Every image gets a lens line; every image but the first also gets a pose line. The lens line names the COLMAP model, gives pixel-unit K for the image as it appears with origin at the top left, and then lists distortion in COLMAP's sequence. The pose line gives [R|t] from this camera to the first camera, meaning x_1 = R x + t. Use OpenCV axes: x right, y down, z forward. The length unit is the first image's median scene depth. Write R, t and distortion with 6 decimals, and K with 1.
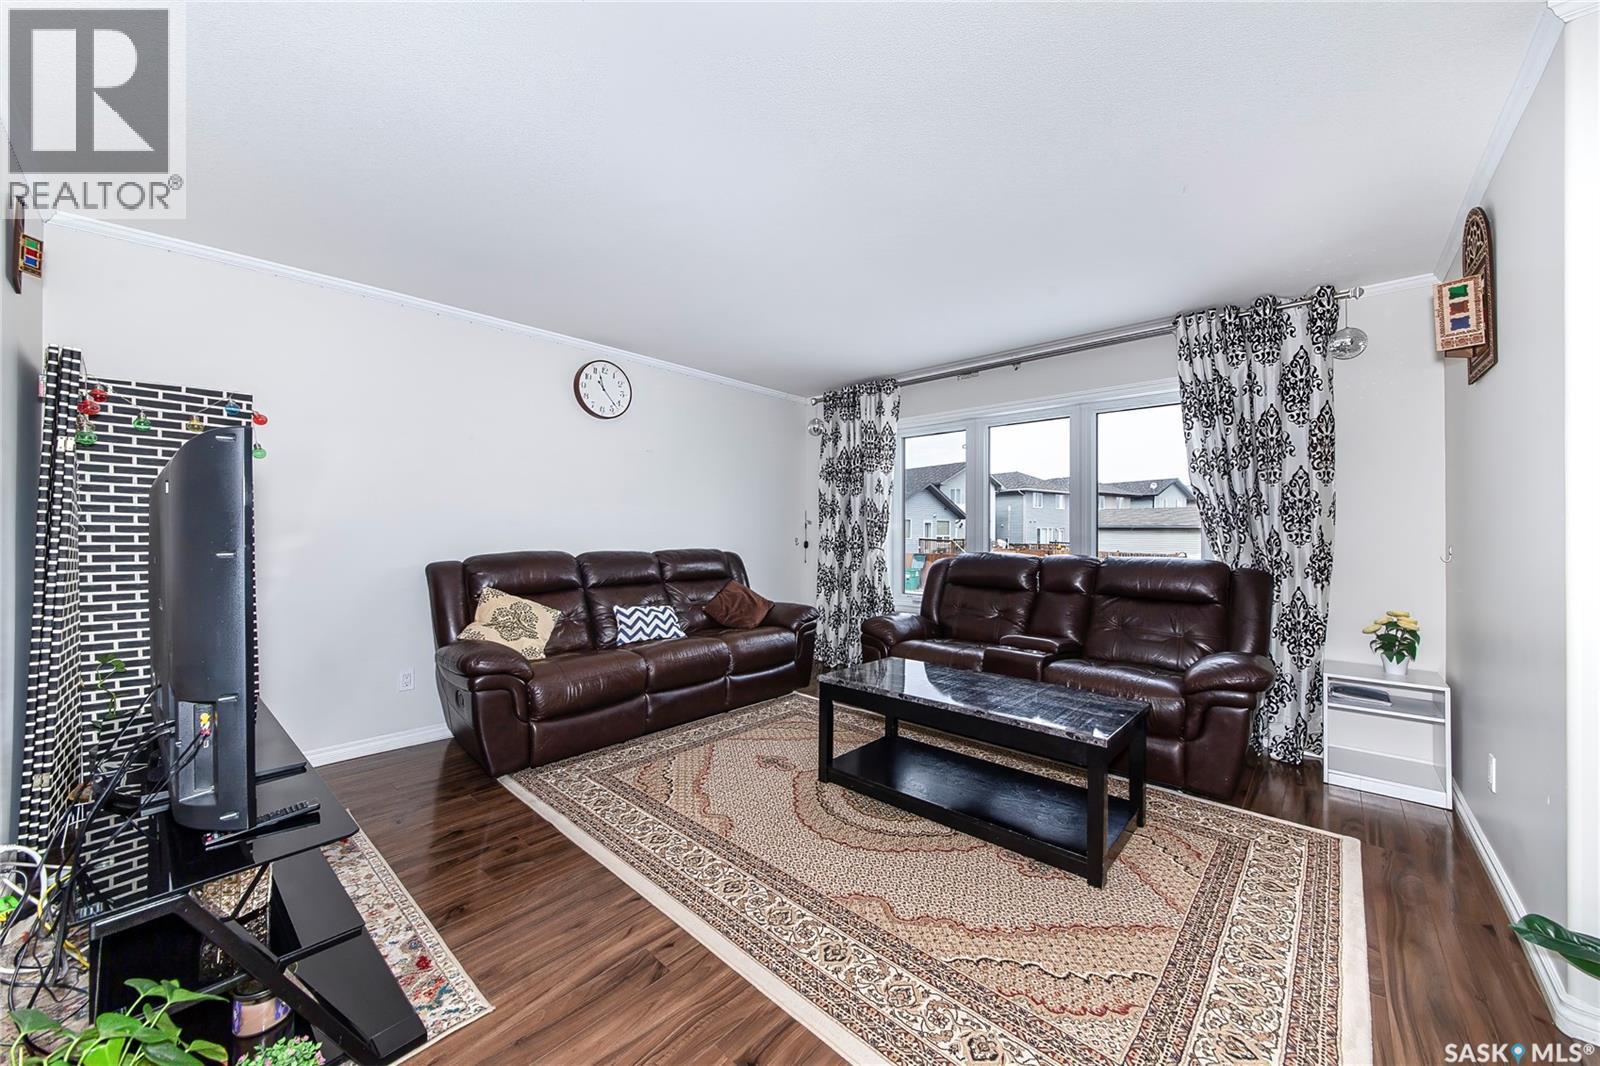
lens RADIAL K [[590.6, 0, 794.3], [0, 590.6, 534.3], [0, 0, 1]] dist [-0.021016, -0.000151]
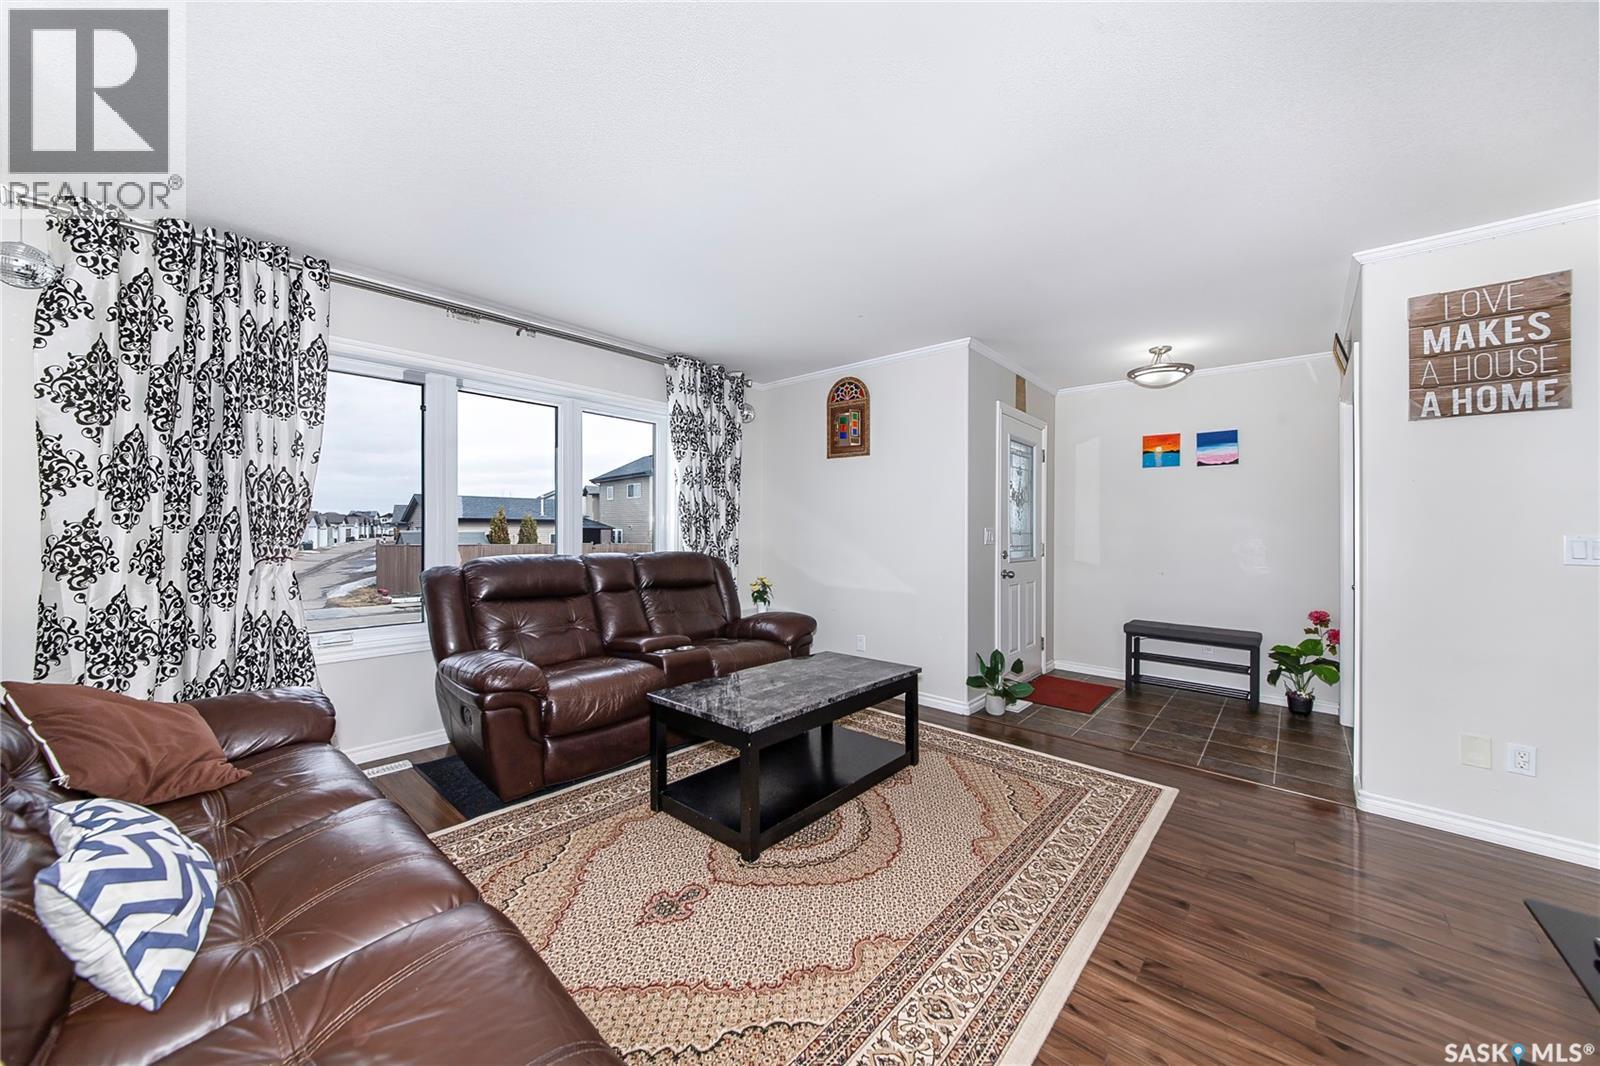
lens RADIAL K [[590.6, 0, 795.0], [0, 590.6, 529.0], [0, 0, 1]] dist [-0.021016, -0.000151]
pose [[-0.040627, 0.000831, 0.999174, -0.649016], [-0.000760, 0.999999, -0.000863, -0.006673], [-0.999174, -0.000795, -0.040626, 0.889672]]
